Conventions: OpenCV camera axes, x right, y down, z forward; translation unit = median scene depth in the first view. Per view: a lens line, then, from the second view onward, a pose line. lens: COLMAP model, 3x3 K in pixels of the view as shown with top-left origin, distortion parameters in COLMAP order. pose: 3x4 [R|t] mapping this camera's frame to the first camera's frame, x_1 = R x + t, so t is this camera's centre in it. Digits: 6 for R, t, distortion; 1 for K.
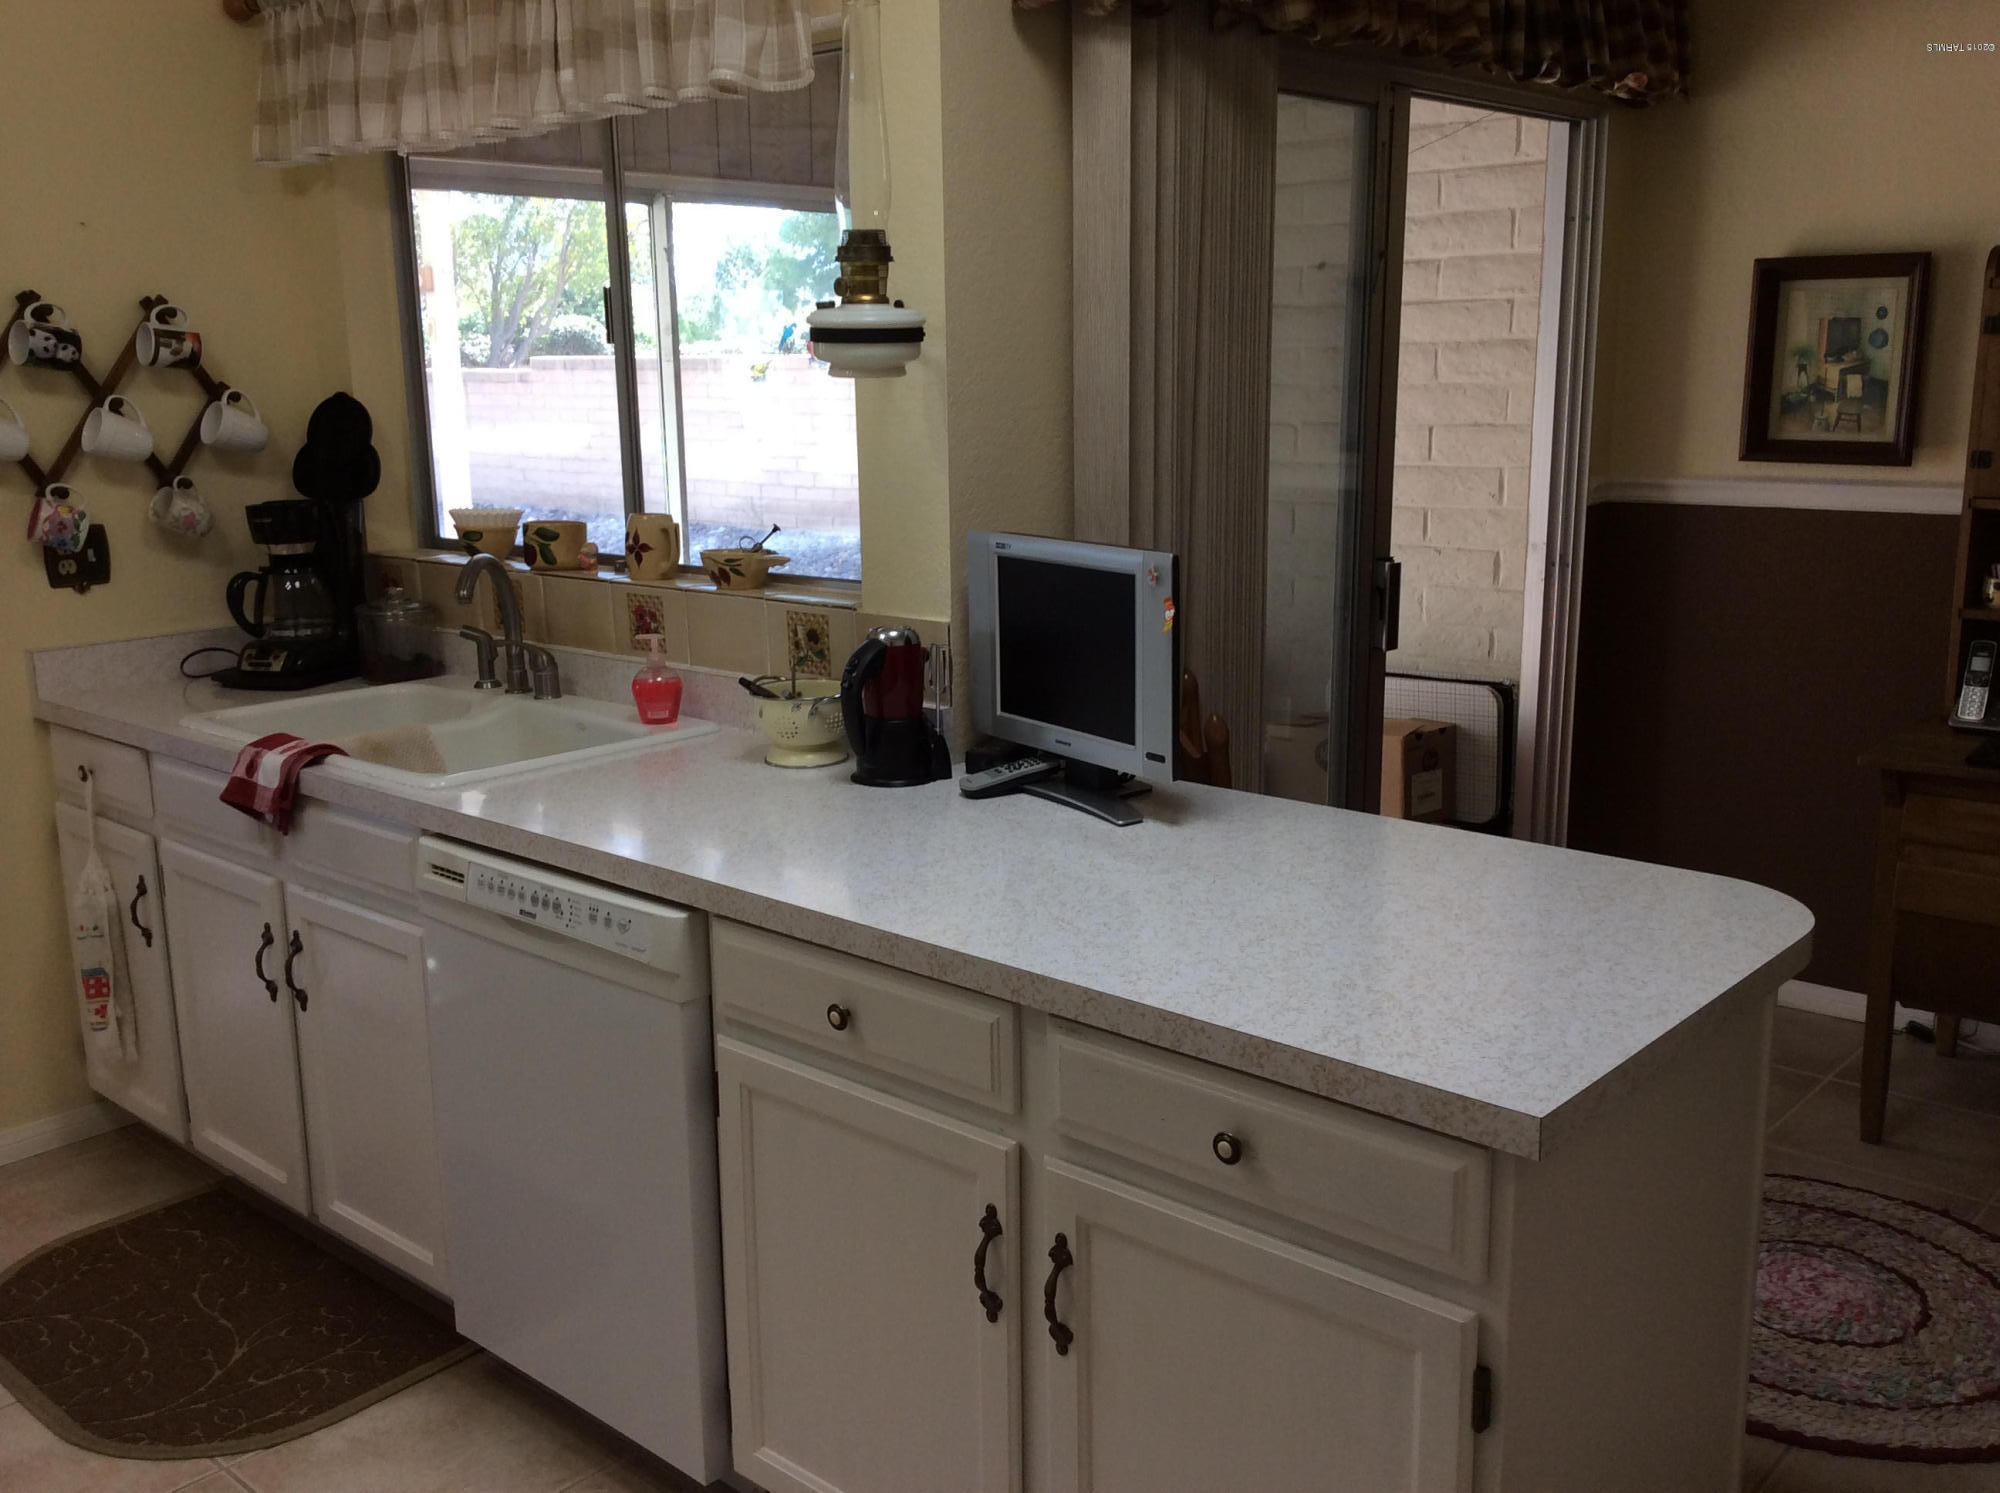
lens RADIAL K [[1811.5, 0, 997.2], [0, 1811.5, 756.1], [0, 0, 1]] dist [0.075431, -0.143718]
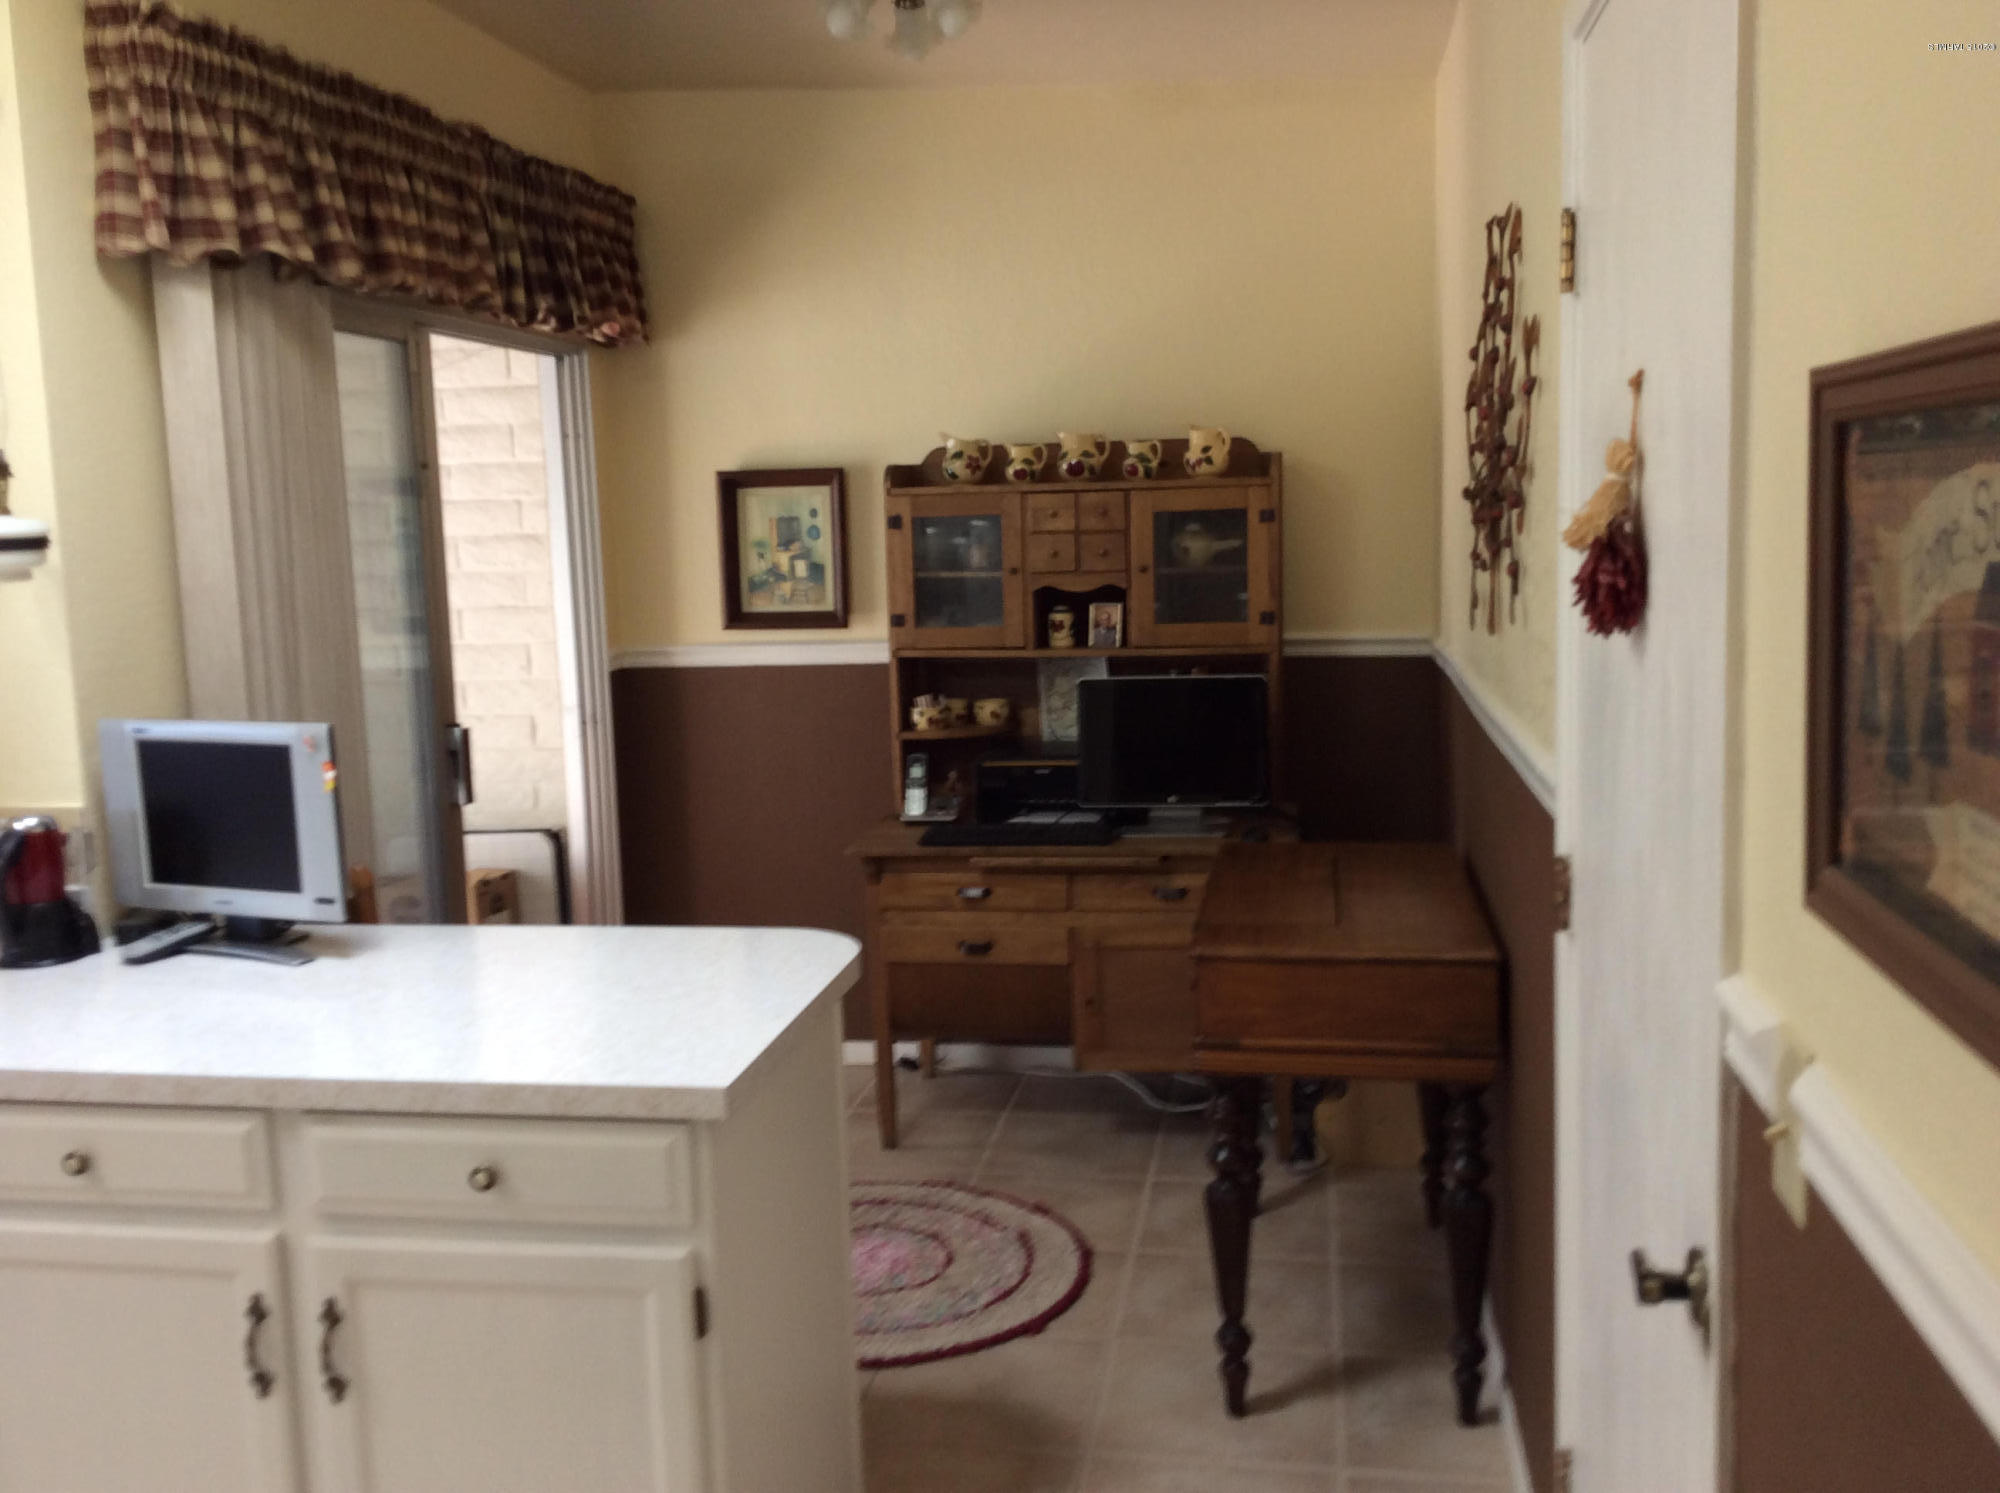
lens RADIAL K [[1811.5, 0, 997.2], [0, 1811.5, 756.1], [0, 0, 1]] dist [0.075431, -0.143718]
pose [[0.844319, -0.079652, 0.529888, -0.114876], [0.130518, 0.989677, -0.059200, 0.024441], [-0.519703, 0.119143, 0.845999, -0.153357]]
